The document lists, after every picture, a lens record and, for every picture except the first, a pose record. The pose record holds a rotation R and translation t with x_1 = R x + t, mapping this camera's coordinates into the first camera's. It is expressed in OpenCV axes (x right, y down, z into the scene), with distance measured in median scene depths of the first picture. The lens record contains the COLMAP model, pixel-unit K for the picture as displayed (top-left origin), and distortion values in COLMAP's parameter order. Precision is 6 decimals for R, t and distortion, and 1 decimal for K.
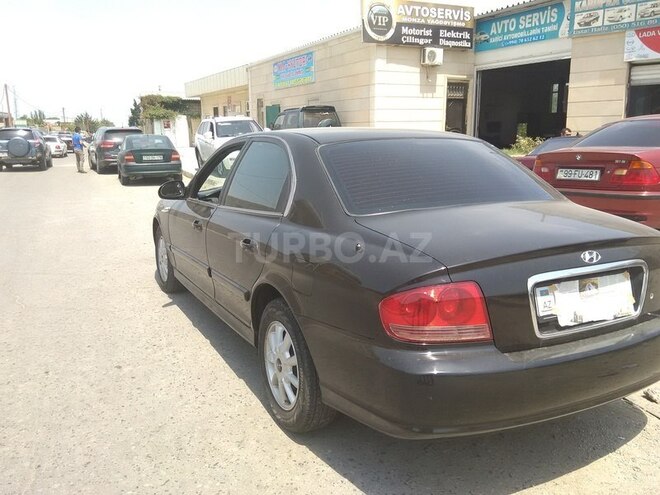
lens RADIAL K [[560.8, 0, 331.5], [0, 560.8, 247.0], [0, 0, 1]] dist [0.066951, -0.108355]
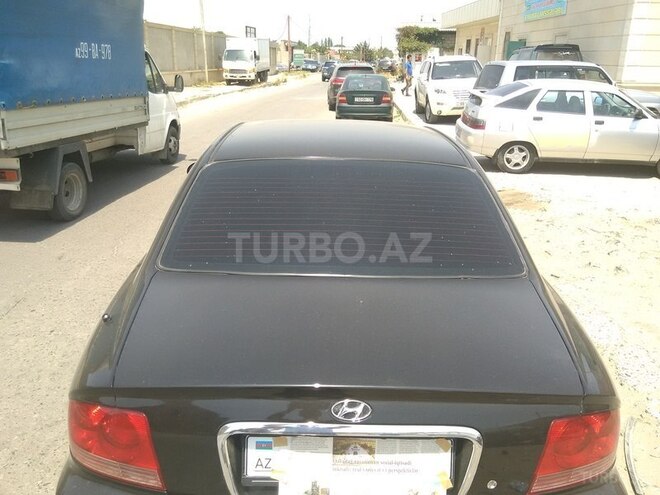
lens RADIAL K [[560.8, 0, 325.9], [0, 560.8, 246.2], [0, 0, 1]] dist [0.066951, -0.108355]
pose [[0.886736, 0.163251, -0.432492, 0.096647], [-0.111286, 0.983439, 0.143047, -0.037040], [0.448682, -0.078715, 0.890218, 0.058533]]
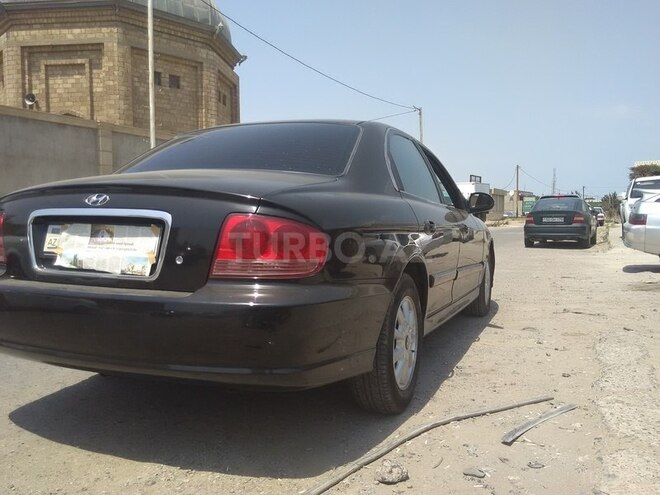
lens RADIAL K [[560.8, 0, 328.3], [0, 560.8, 250.7], [0, 0, 1]] dist [0.066951, -0.108355]
pose [[0.623643, 0.053965, -0.779844, 0.202109], [-0.158640, 0.985592, -0.058662, 0.013356], [0.765442, 0.160299, 0.623219, 0.101729]]
